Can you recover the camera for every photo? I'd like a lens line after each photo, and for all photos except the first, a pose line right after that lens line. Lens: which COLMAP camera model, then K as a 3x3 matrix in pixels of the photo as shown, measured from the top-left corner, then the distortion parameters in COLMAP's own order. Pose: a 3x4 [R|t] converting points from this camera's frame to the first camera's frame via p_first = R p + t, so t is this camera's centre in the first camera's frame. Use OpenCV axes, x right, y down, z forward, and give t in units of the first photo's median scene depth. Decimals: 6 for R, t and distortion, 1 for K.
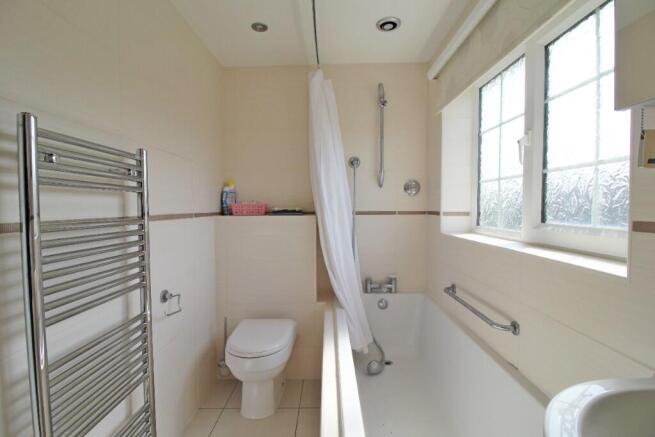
lens RADIAL K [[312.3, 0, 320.9], [0, 312.3, 221.3], [0, 0, 1]] dist [0.000417, -0.000201]
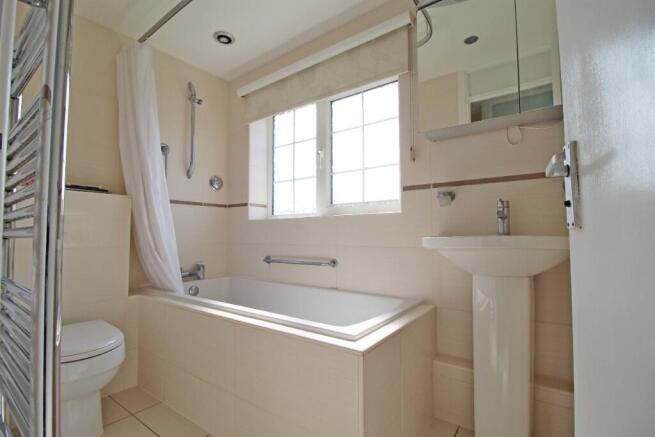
lens RADIAL K [[312.3, 0, 320.9], [0, 312.3, 221.3], [0, 0, 1]] dist [0.000417, -0.000201]
pose [[0.590428, 0.046818, 0.805731, -0.440682], [0.033476, 0.996036, -0.082407, 0.155150], [-0.806396, 0.075628, 0.586521, 0.055593]]
